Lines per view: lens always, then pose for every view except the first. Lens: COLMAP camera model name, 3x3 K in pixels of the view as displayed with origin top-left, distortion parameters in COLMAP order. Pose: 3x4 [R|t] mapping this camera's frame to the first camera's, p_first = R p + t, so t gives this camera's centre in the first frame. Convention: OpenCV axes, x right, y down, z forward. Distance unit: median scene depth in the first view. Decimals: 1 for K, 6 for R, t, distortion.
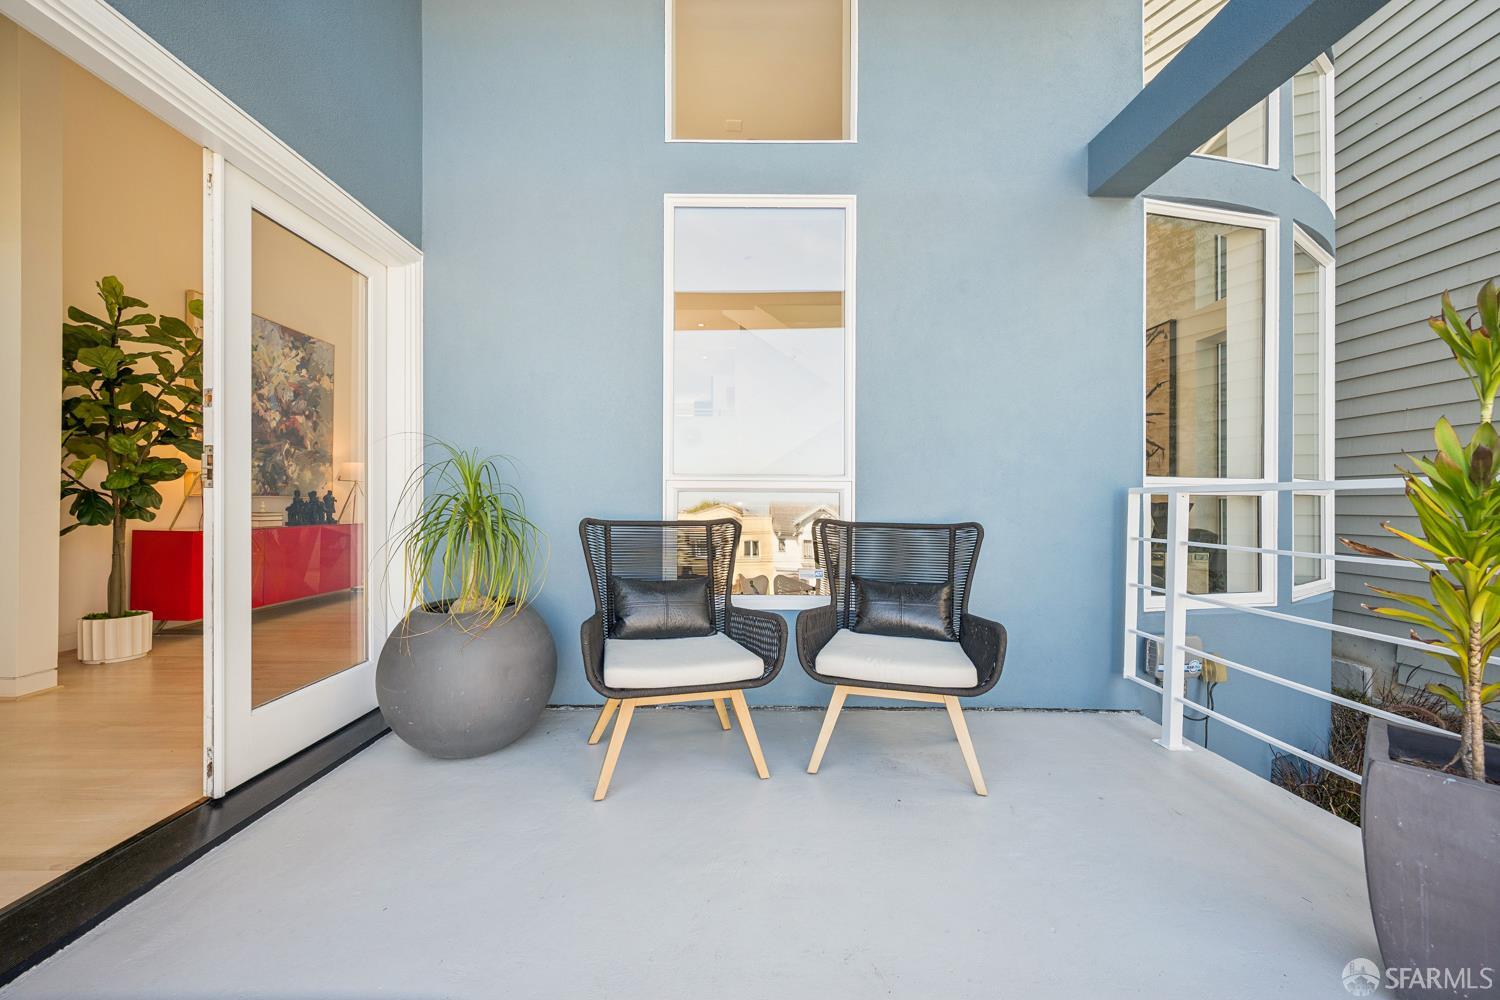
lens RADIAL K [[597.3, 0, 753.5], [0, 597.3, 501.7], [0, 0, 1]] dist [-0.003289, 0.000213]
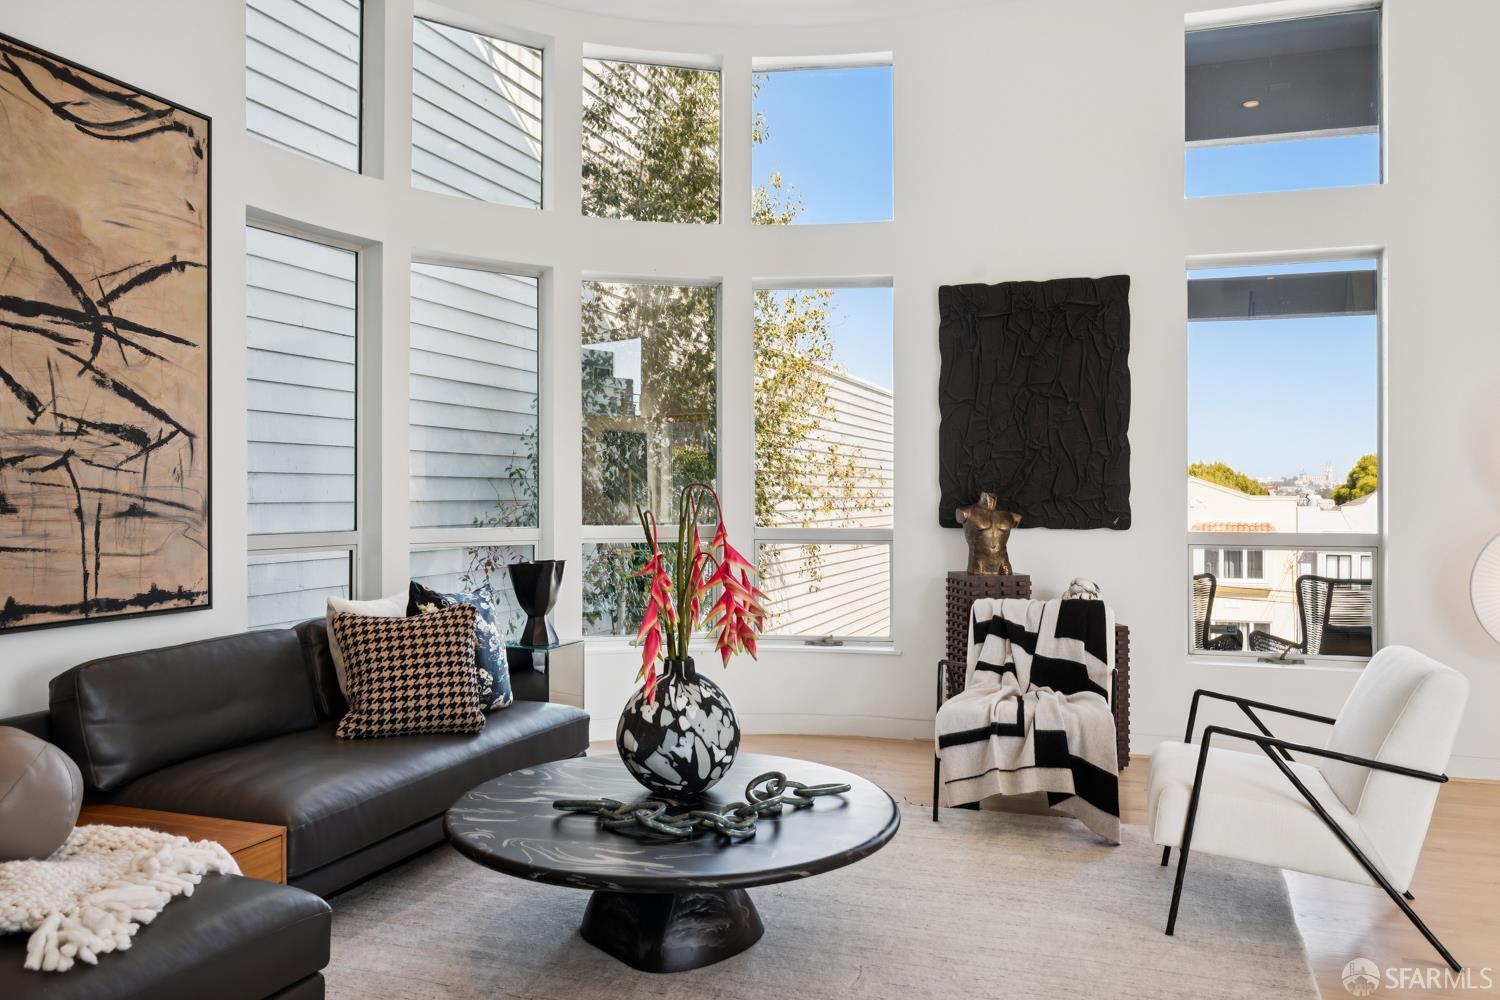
lens RADIAL K [[1147.6, 0, 738.9], [0, 1147.6, 481.9], [0, 0, 1]] dist [-0.008398, 0.008382]
pose [[-0.940298, -0.002130, 0.340347, 0.099726], [-0.006839, 0.999897, -0.012637, -0.051770], [-0.340285, -0.014210, -0.940215, 1.600965]]
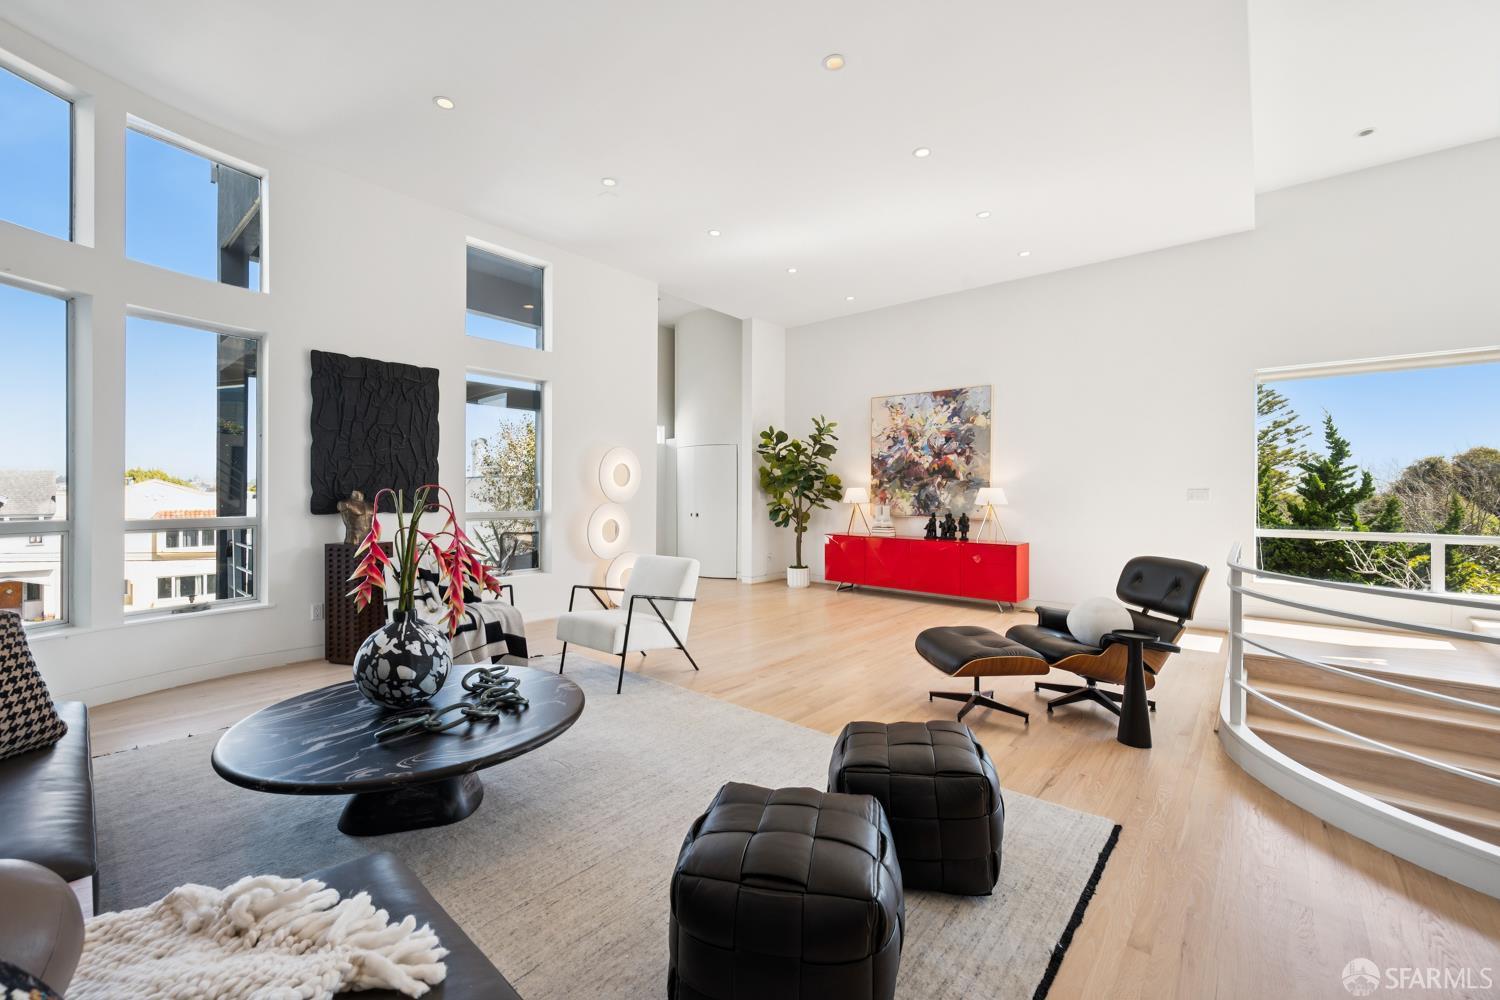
lens RADIAL K [[597.3, 0, 747.1], [0, 597.3, 493.8], [0, 0, 1]] dist [-0.003289, 0.000213]
pose [[-0.654096, -0.007949, -0.756369, 0.502343], [-0.004722, 0.999968, -0.006425, -0.049855], [0.756396, -0.000631, -0.654113, 1.520411]]
